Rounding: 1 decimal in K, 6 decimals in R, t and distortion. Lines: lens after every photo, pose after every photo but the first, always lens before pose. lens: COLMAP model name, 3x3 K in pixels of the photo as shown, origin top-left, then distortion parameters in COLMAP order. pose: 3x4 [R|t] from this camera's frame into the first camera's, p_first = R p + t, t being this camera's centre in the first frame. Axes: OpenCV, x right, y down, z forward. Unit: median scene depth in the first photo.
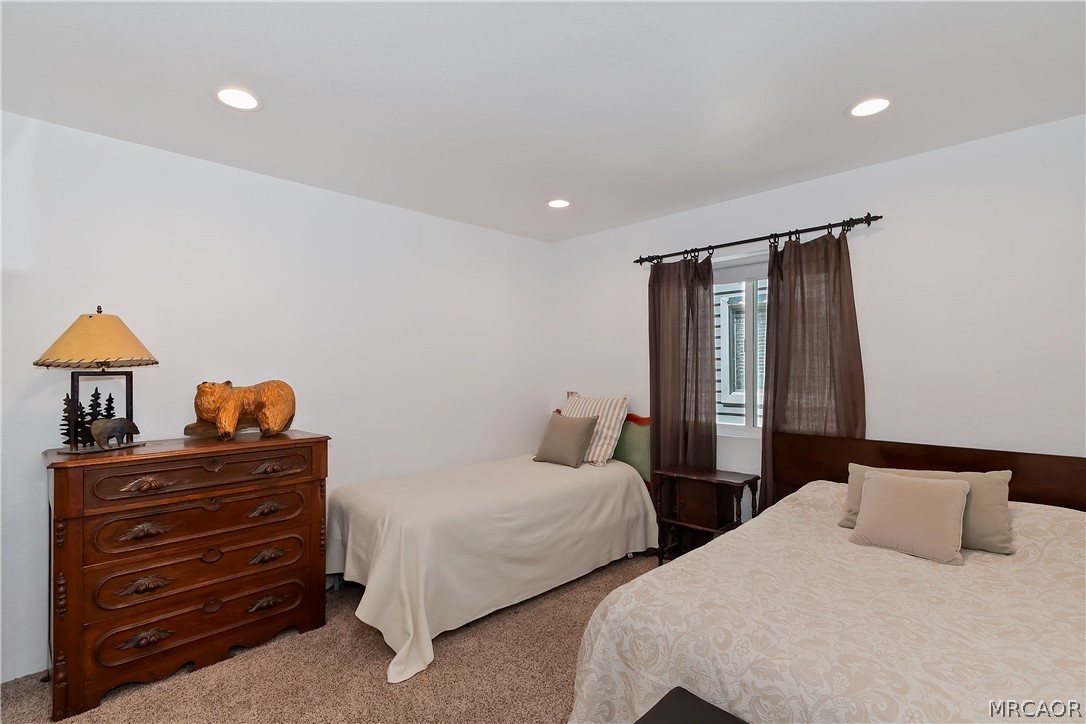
lens RADIAL K [[508.8, 0, 542.7], [0, 508.8, 367.6], [0, 0, 1]] dist [-0.002900, 0.000003]
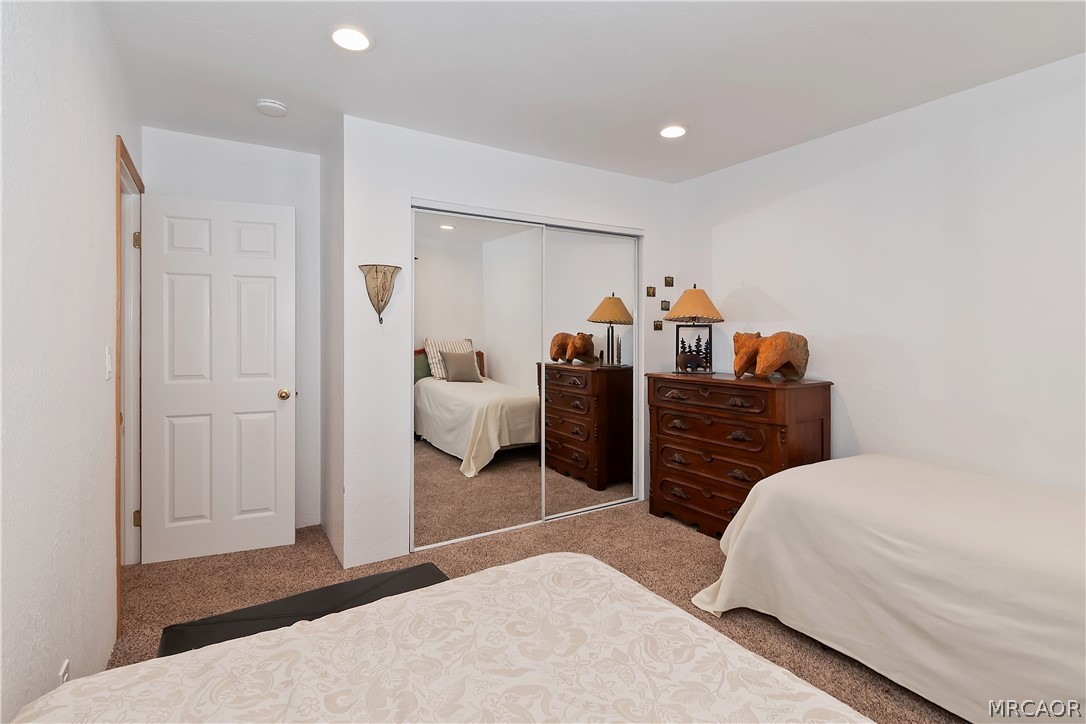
lens RADIAL K [[518.2, 0, 542.4], [0, 518.2, 332.1], [0, 0, 1]] dist [-0.002330, -0.000511]
pose [[-0.217139, 0.000382, -0.976141, 0.823850], [0.006388, 0.999979, -0.001030, 0.029274], [0.976120, -0.006460, -0.217137, 0.871038]]
